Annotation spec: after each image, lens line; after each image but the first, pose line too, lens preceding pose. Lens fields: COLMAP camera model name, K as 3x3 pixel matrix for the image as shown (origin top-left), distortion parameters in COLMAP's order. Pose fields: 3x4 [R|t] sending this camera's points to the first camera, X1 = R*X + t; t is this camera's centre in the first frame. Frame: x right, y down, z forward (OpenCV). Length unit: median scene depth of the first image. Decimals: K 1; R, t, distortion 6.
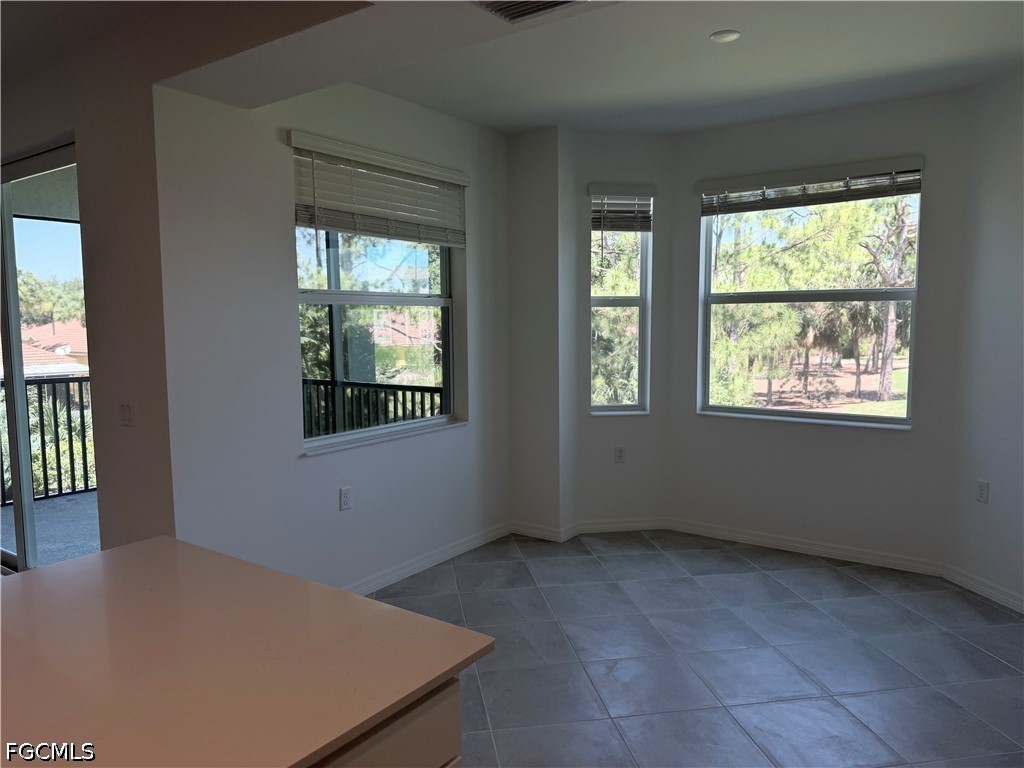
lens RADIAL K [[734.3, 0, 513.6], [0, 734.3, 381.9], [0, 0, 1]] dist [0.040064, -0.045017]
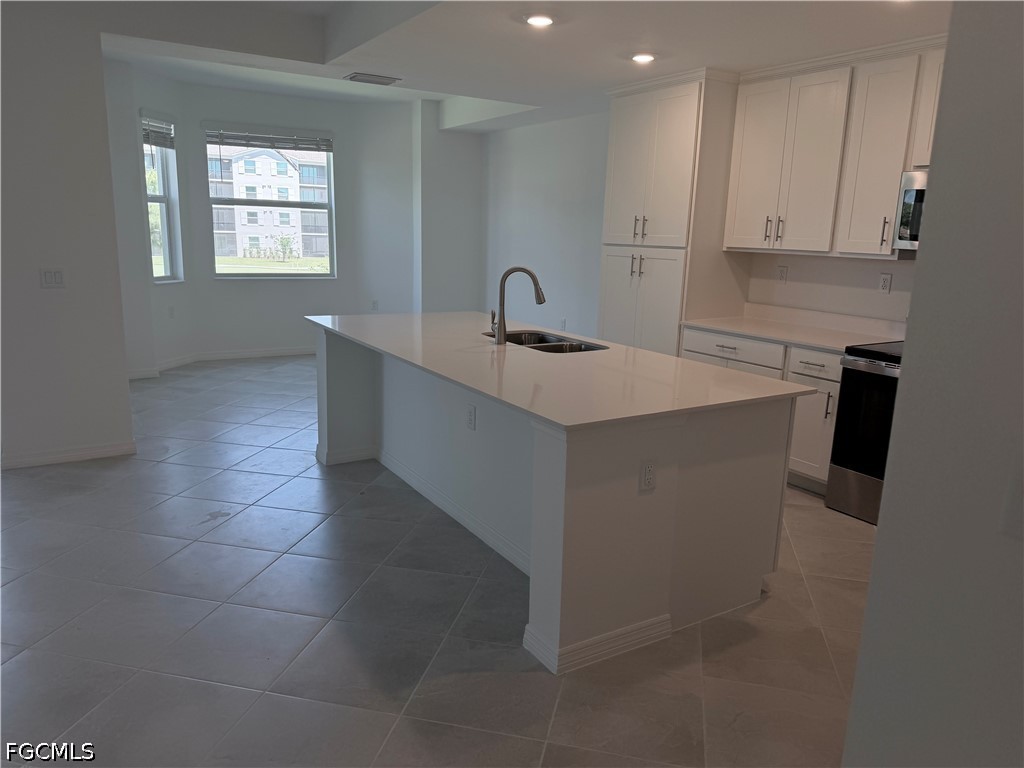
lens RADIAL K [[734.3, 0, 515.0], [0, 734.3, 383.8], [0, 0, 1]] dist [0.040064, -0.045017]
pose [[0.394057, -0.179426, 0.901402, -0.928914], [0.060252, 0.983693, 0.169466, 0.036221], [-0.917109, -0.012468, 0.398441, -0.167008]]
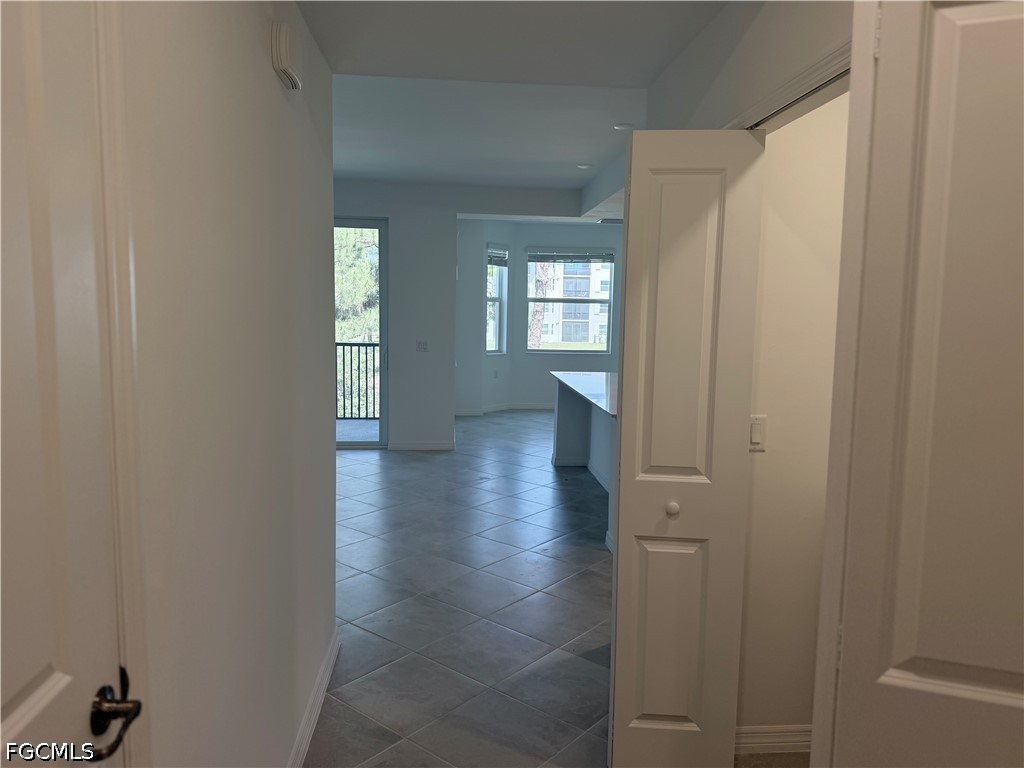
lens RADIAL K [[734.3, 0, 515.4], [0, 734.3, 386.2], [0, 0, 1]] dist [0.040064, -0.045017]
pose [[0.765201, -0.052003, 0.641687, -1.191855], [0.040179, 0.998647, 0.033020, 0.070306], [-0.642536, 0.000515, 0.766255, -0.645493]]
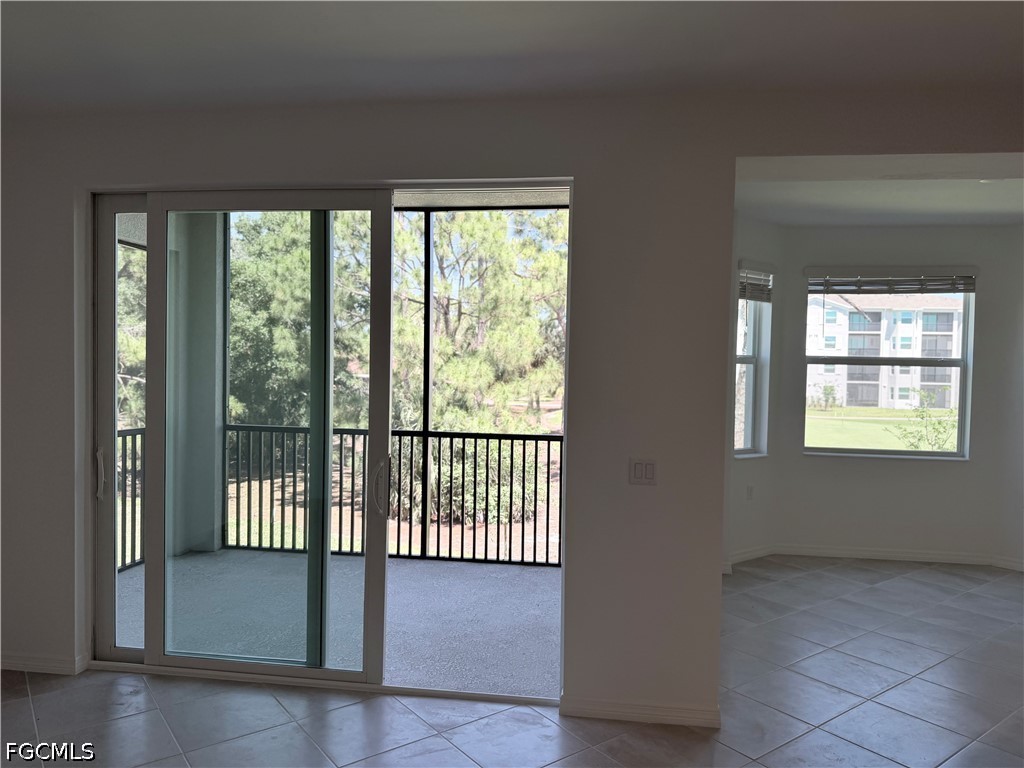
lens RADIAL K [[734.3, 0, 513.6], [0, 734.3, 383.4], [0, 0, 1]] dist [0.040064, -0.045017]
pose [[0.891095, 0.004349, 0.453797, -0.744659], [0.024144, 0.998084, -0.056974, -0.015311], [-0.453175, 0.061726, 0.889282, 0.133307]]
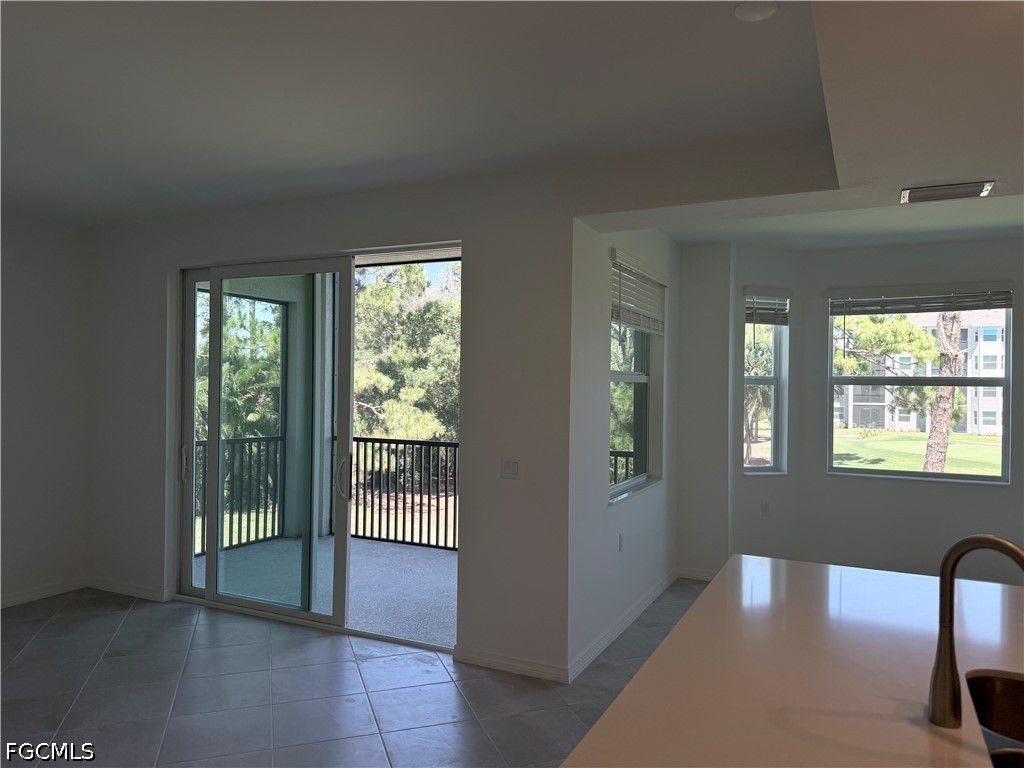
lens RADIAL K [[734.3, 0, 516.8], [0, 734.3, 391.9], [0, 0, 1]] dist [0.040064, -0.045017]
pose [[0.988830, 0.011284, 0.148619, -0.456231], [0.001765, 0.996174, -0.087378, 0.014796], [-0.149036, 0.086664, 0.985027, -0.146761]]
